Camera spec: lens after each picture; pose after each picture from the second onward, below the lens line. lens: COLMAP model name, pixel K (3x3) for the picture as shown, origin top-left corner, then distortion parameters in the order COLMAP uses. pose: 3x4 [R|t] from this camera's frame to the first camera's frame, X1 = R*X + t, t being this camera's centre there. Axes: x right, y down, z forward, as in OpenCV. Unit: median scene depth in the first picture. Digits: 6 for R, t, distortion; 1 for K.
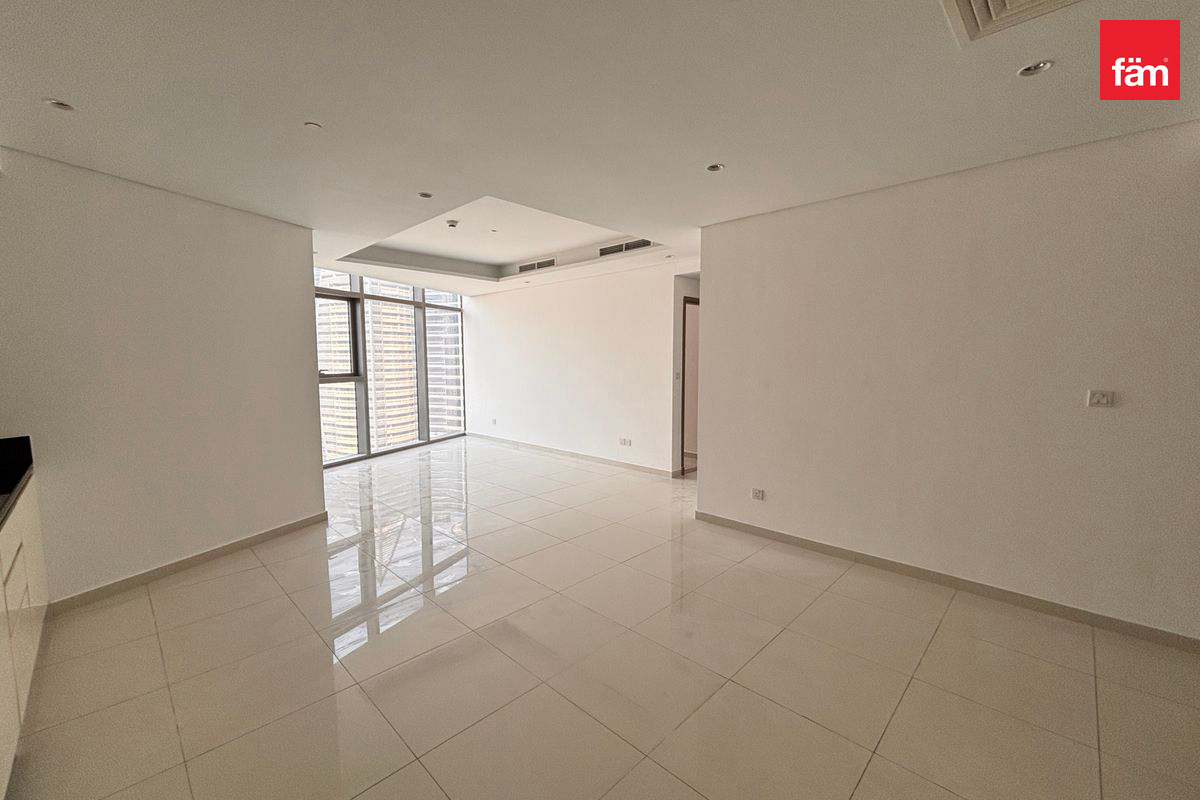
lens RADIAL K [[486.8, 0, 604.9], [0, 486.8, 400.6], [0, 0, 1]] dist [-0.000483, -0.000063]
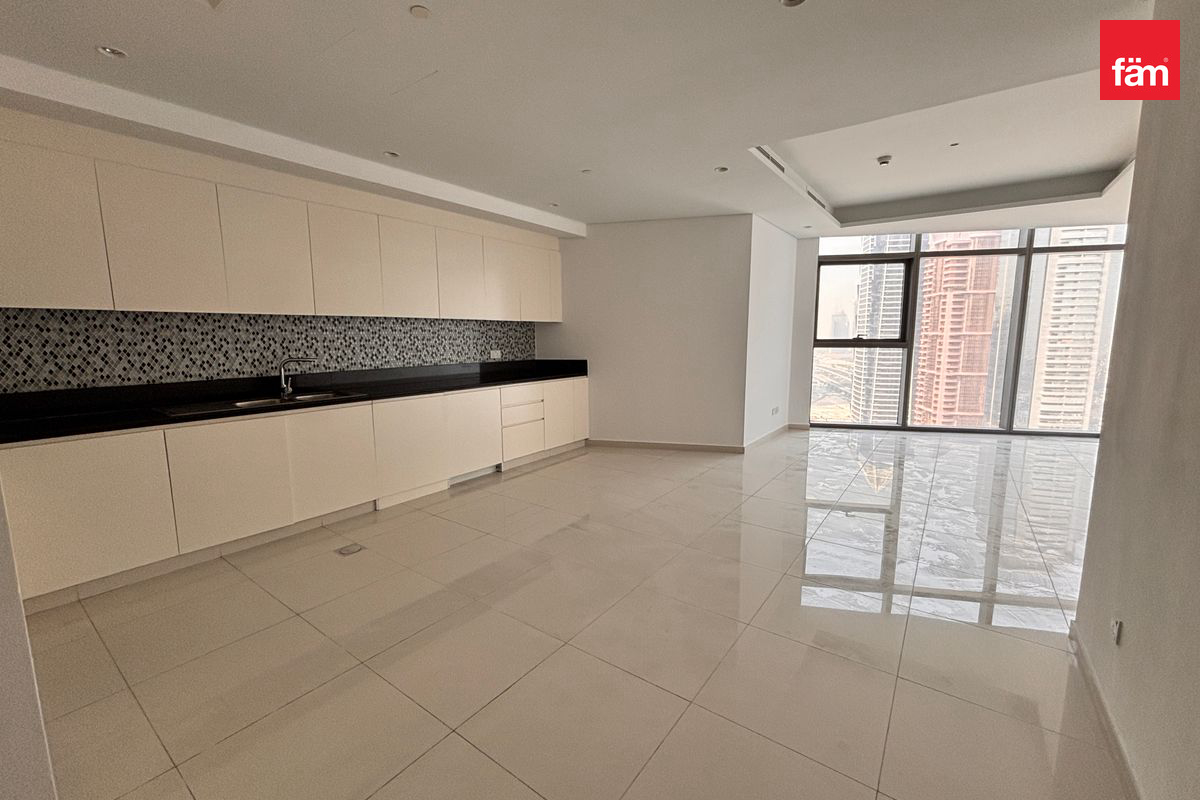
lens RADIAL K [[479.2, 0, 598.0], [0, 479.2, 398.5], [0, 0, 1]] dist [-0.002293, -0.000099]
pose [[0.130540, 0.129855, -0.982902, 0.359077], [-0.080267, 0.989515, 0.120068, -0.005960], [0.988189, 0.063221, 0.139594, 0.296460]]
